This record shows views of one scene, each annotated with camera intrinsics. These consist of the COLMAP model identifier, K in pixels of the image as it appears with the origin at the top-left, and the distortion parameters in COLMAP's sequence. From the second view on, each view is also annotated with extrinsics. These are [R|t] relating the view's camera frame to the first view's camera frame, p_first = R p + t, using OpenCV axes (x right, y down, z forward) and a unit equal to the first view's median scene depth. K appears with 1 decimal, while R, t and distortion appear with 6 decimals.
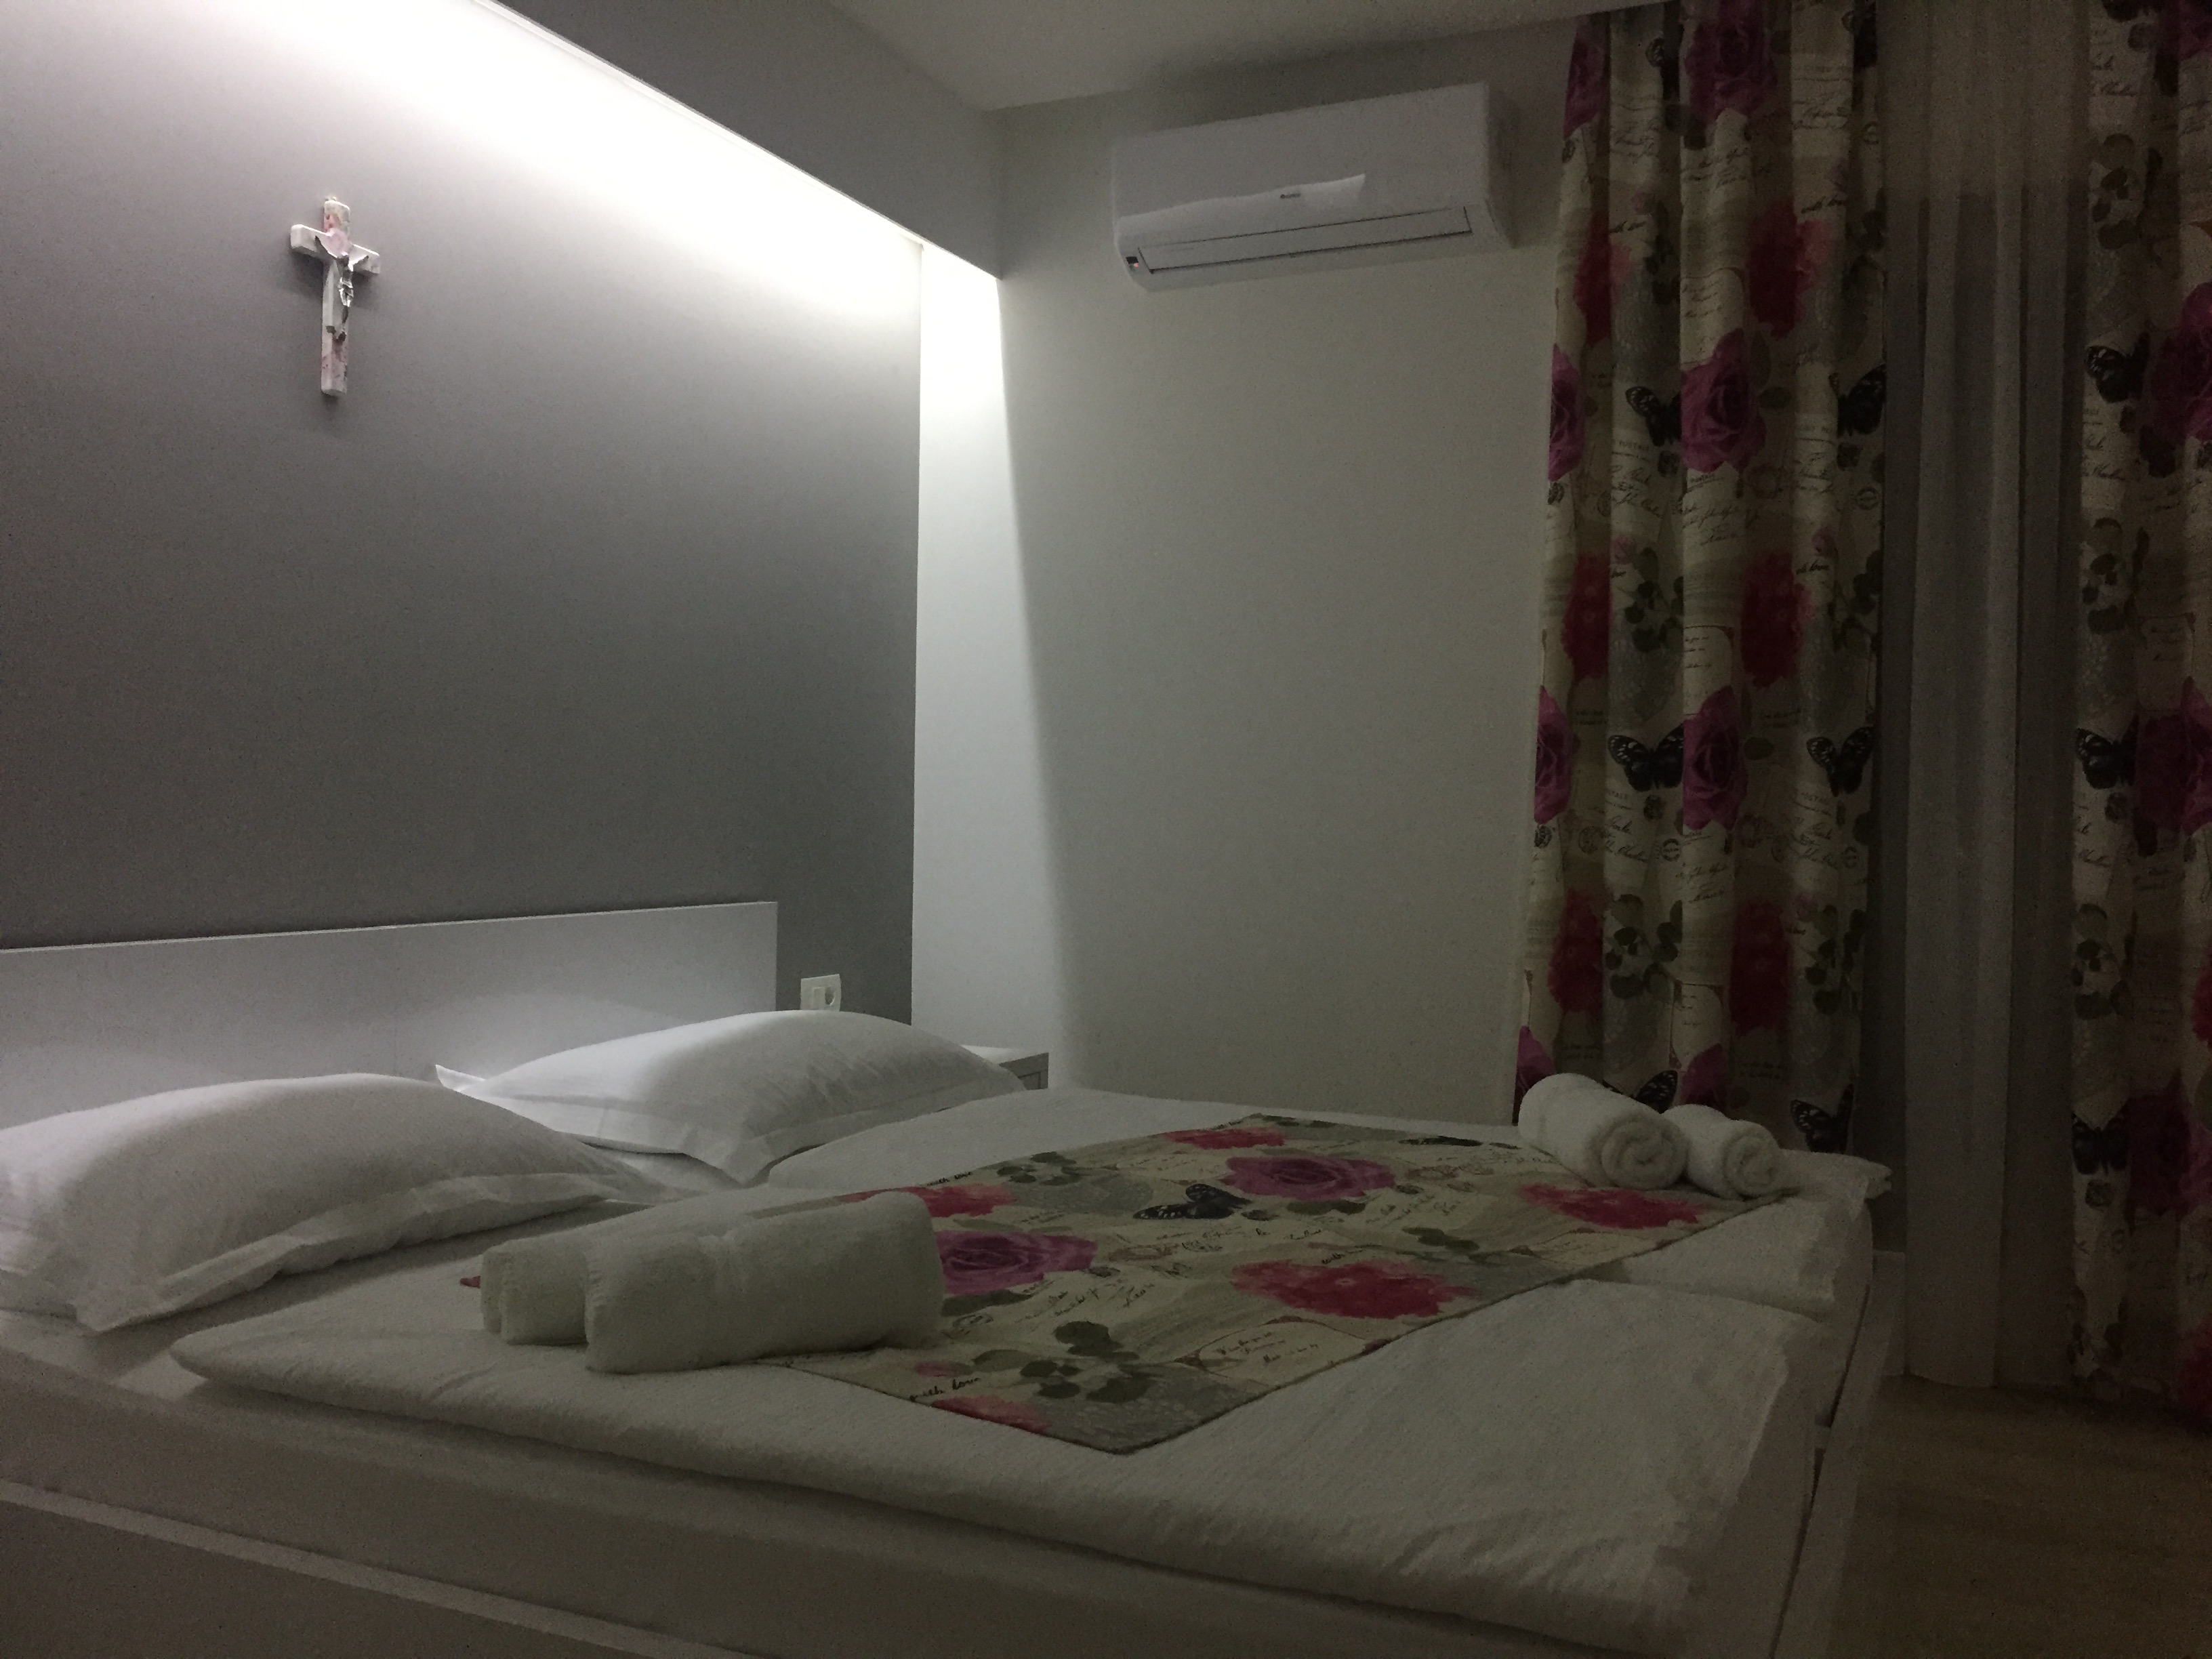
lens RADIAL K [[1898.6, 0, 1106.0], [0, 1898.6, 829.5], [0, 0, 1]] dist [0.088352, -0.137997]
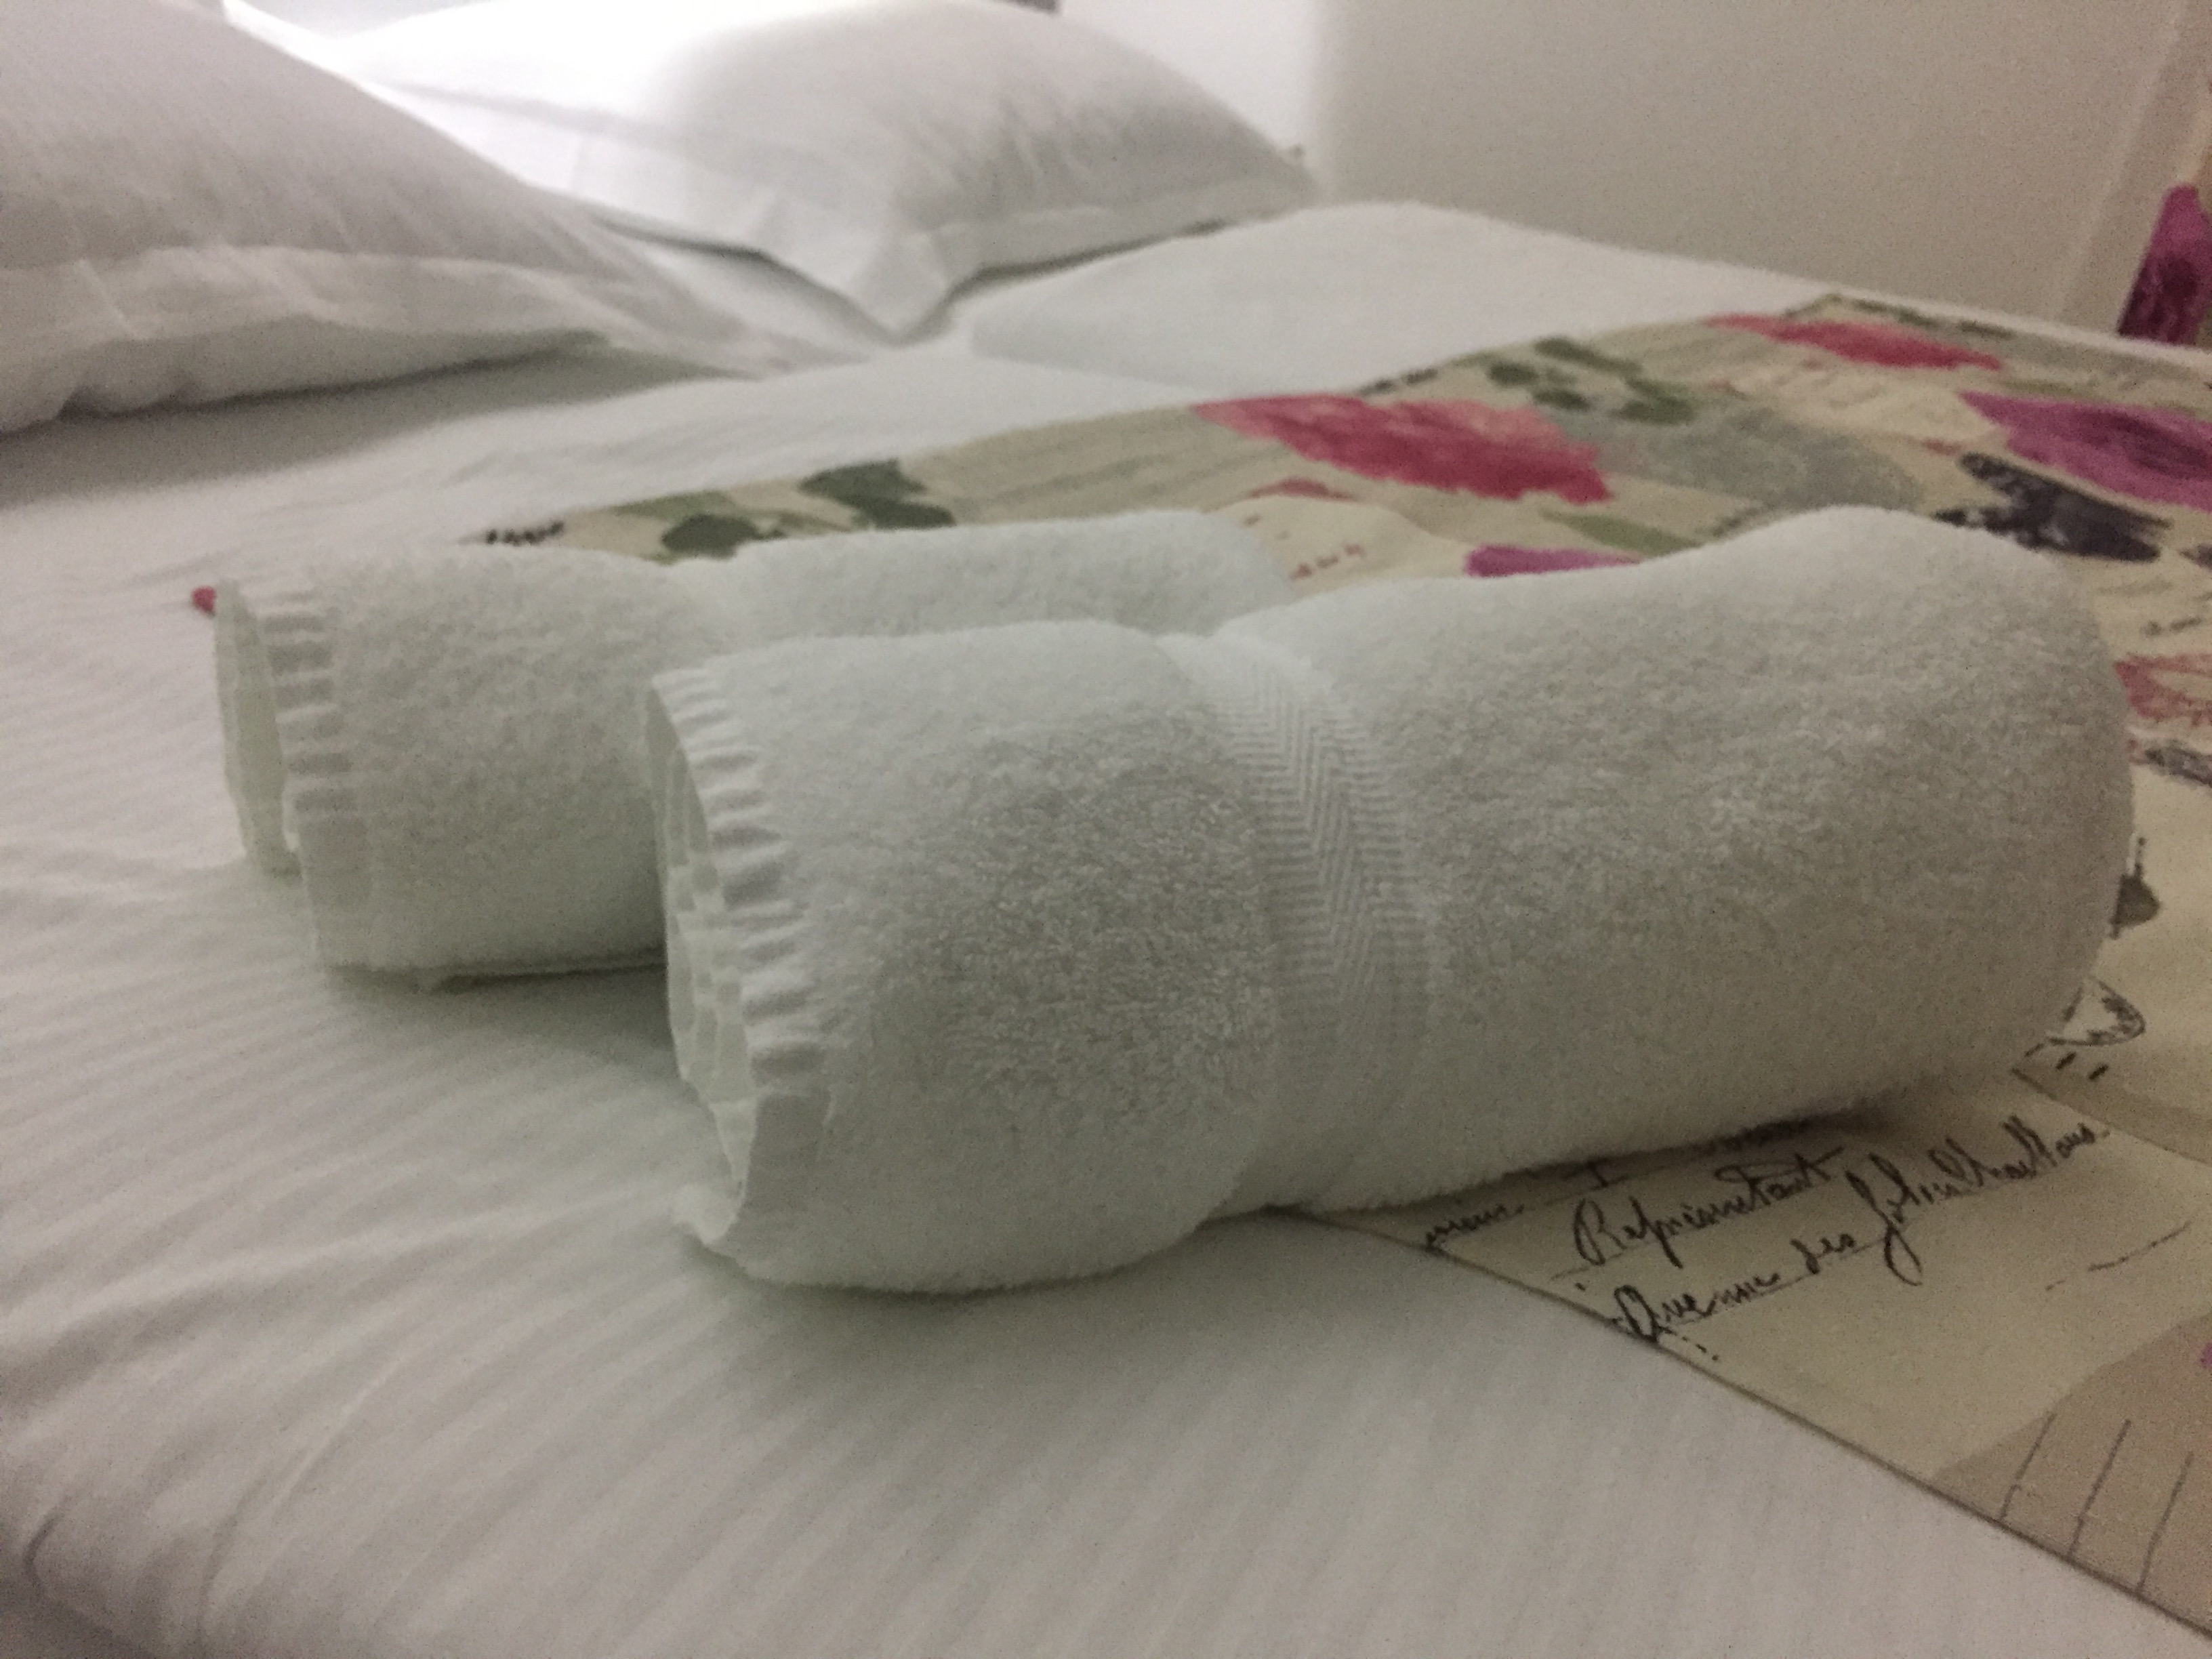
lens RADIAL K [[1898.6, 0, 1106.0], [0, 1898.6, 829.5], [0, 0, 1]] dist [0.088352, -0.137997]
pose [[0.994079, 0.094490, 0.053656, -0.161584], [-0.108317, 0.900965, 0.420155, 0.098432], [-0.008641, -0.423479, 0.905865, 0.556955]]
